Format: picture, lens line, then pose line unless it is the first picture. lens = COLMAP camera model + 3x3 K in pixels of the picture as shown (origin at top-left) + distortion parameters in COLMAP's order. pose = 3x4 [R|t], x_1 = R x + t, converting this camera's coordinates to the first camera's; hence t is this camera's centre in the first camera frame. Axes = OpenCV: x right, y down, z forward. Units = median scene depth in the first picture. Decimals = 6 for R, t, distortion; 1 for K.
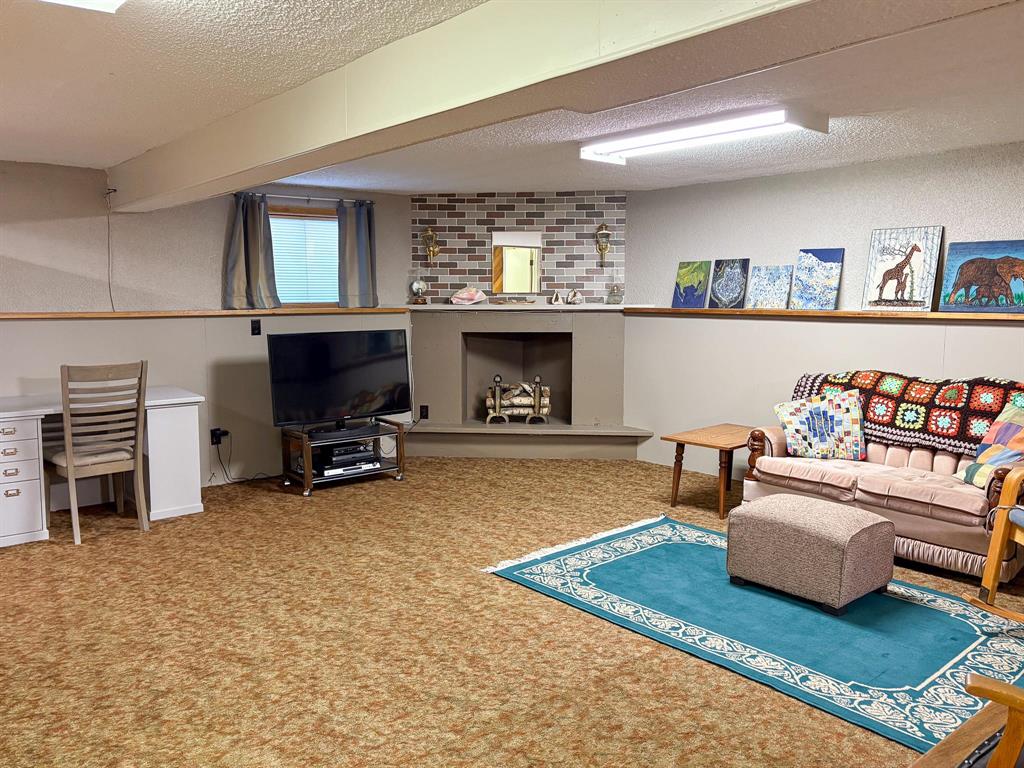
lens RADIAL K [[795.1, 0, 516.1], [0, 795.1, 387.9], [0, 0, 1]] dist [-0.001580, 0.005986]
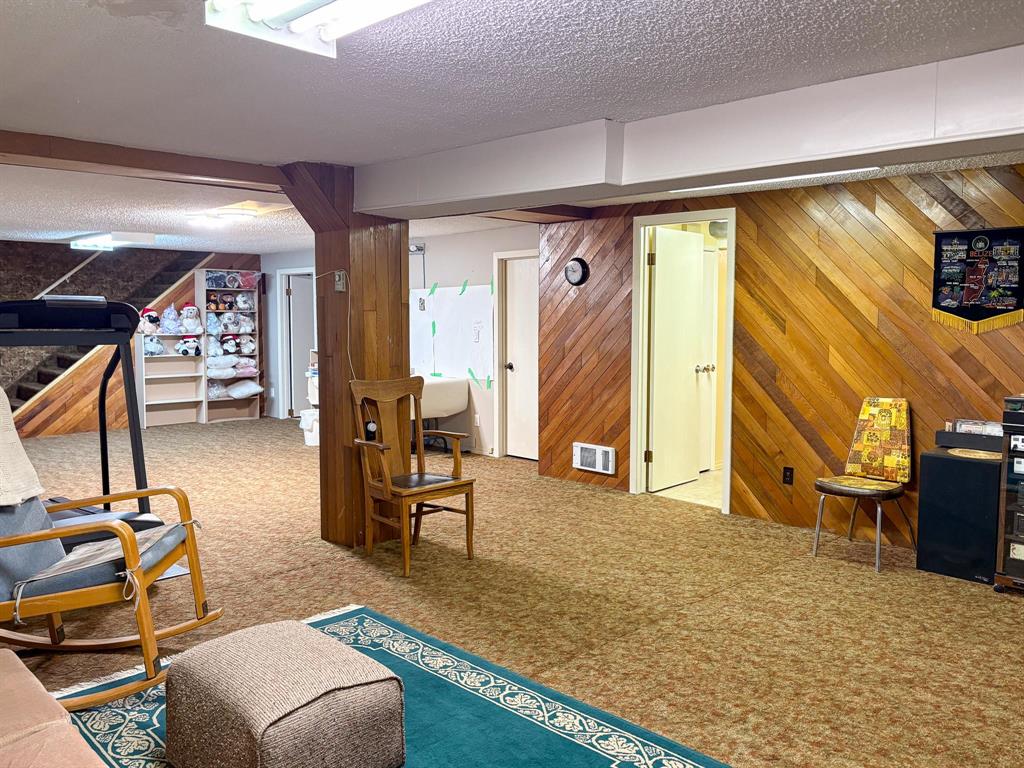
lens RADIAL K [[795.1, 0, 516.1], [0, 795.1, 387.9], [0, 0, 1]] dist [-0.001580, 0.005986]
pose [[-0.997940, 0.005242, -0.063943, 0.265029], [-0.008429, 0.977304, 0.211674, -0.235766], [0.063601, 0.211777, -0.975246, 1.906305]]
